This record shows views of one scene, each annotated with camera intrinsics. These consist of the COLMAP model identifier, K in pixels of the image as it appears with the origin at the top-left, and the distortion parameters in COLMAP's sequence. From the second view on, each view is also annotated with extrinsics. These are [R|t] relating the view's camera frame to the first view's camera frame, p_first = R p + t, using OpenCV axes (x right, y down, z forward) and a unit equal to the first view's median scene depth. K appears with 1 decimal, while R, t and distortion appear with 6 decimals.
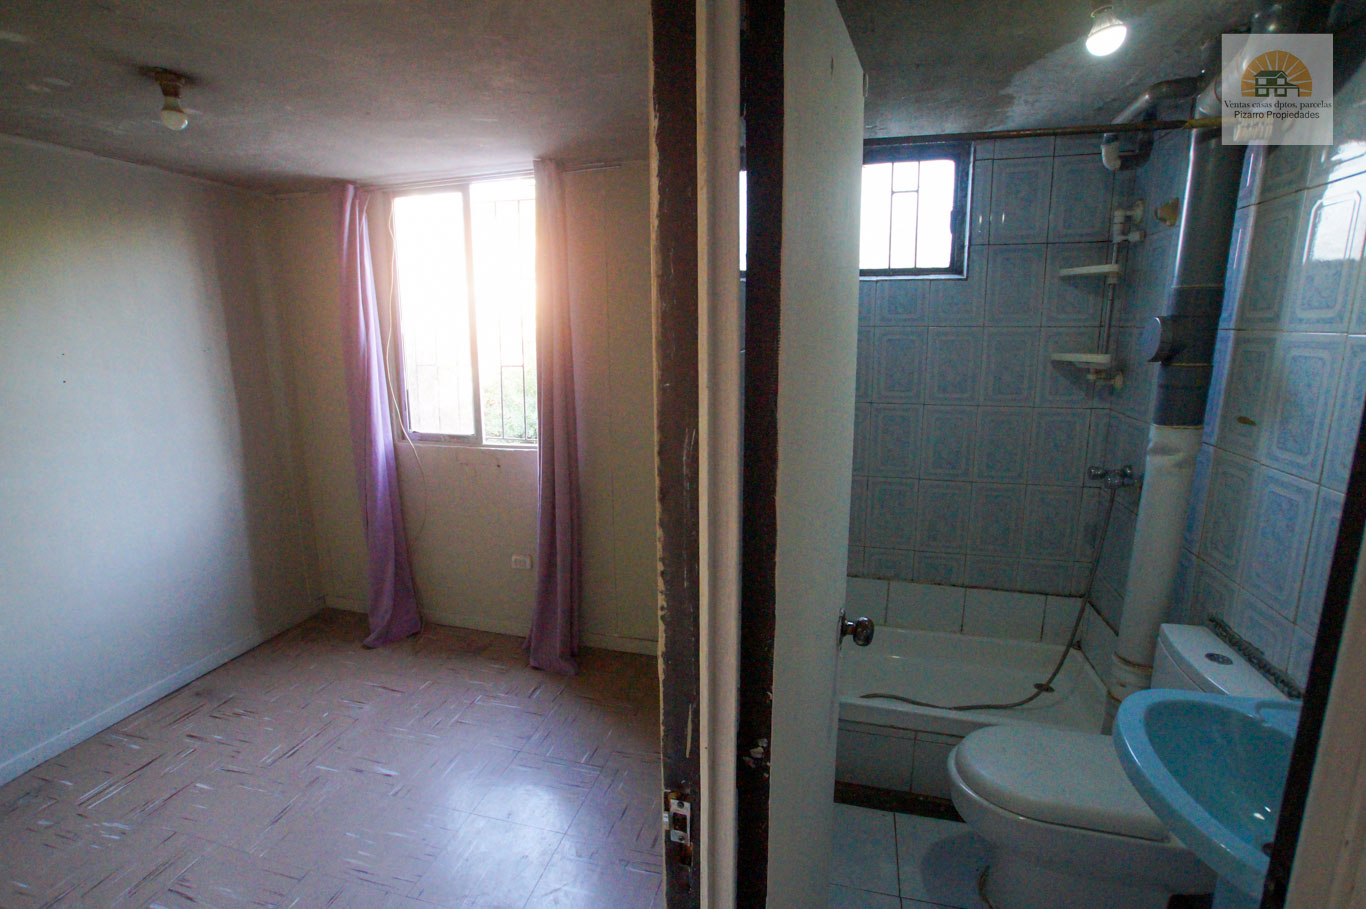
lens RADIAL K [[659.0, 0, 670.6], [0, 659.0, 453.8], [0, 0, 1]] dist [-0.070634, 0.030646]
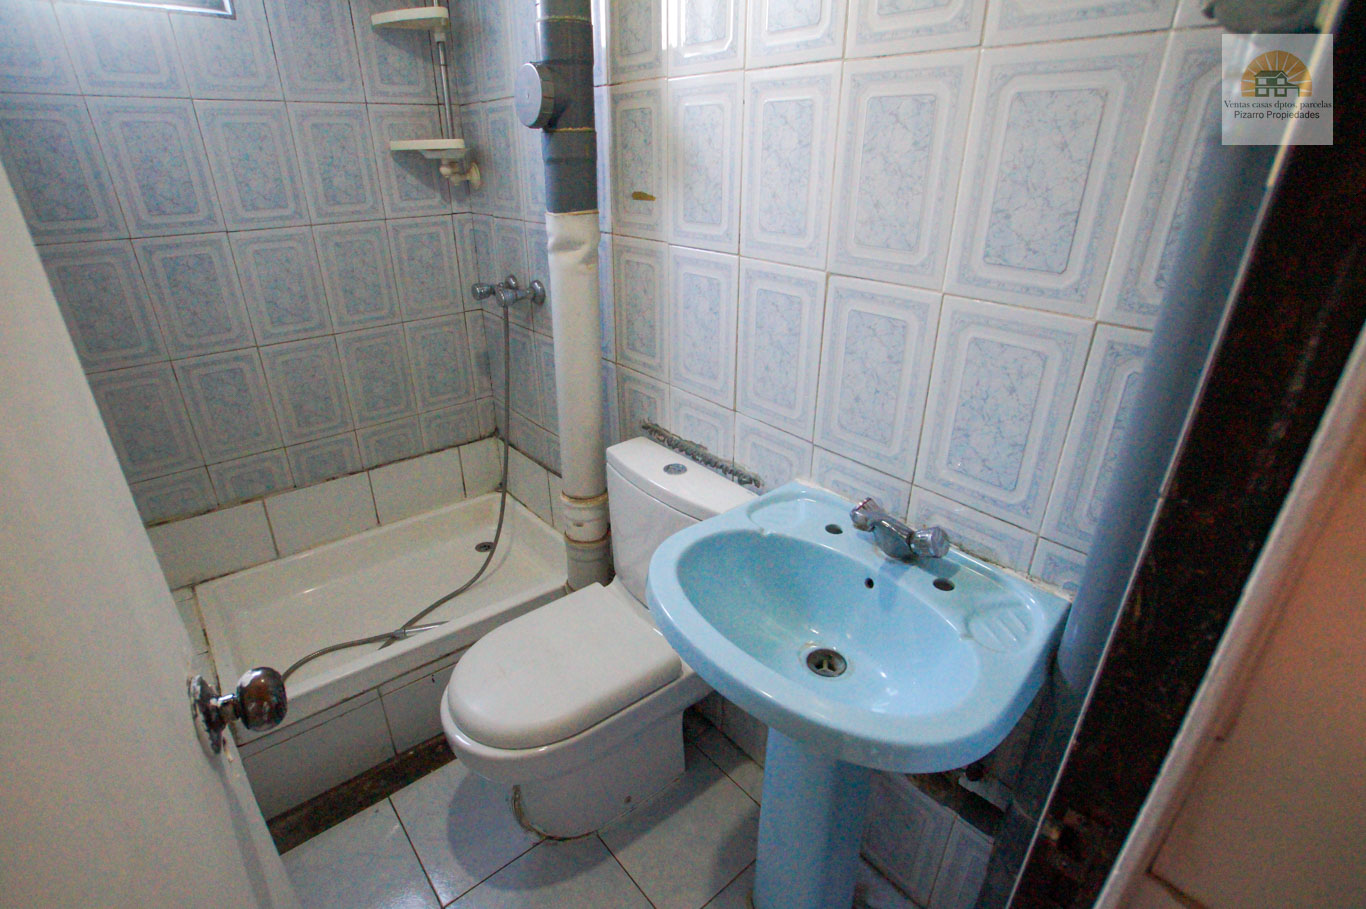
lens RADIAL K [[659.0, 0, 670.6], [0, 659.0, 453.8], [0, 0, 1]] dist [-0.070634, 0.030646]
pose [[0.573571, -0.338240, 0.746063, 0.102379], [0.156583, 0.939248, 0.305443, 0.007733], [-0.804051, -0.058372, 0.591688, 0.283260]]
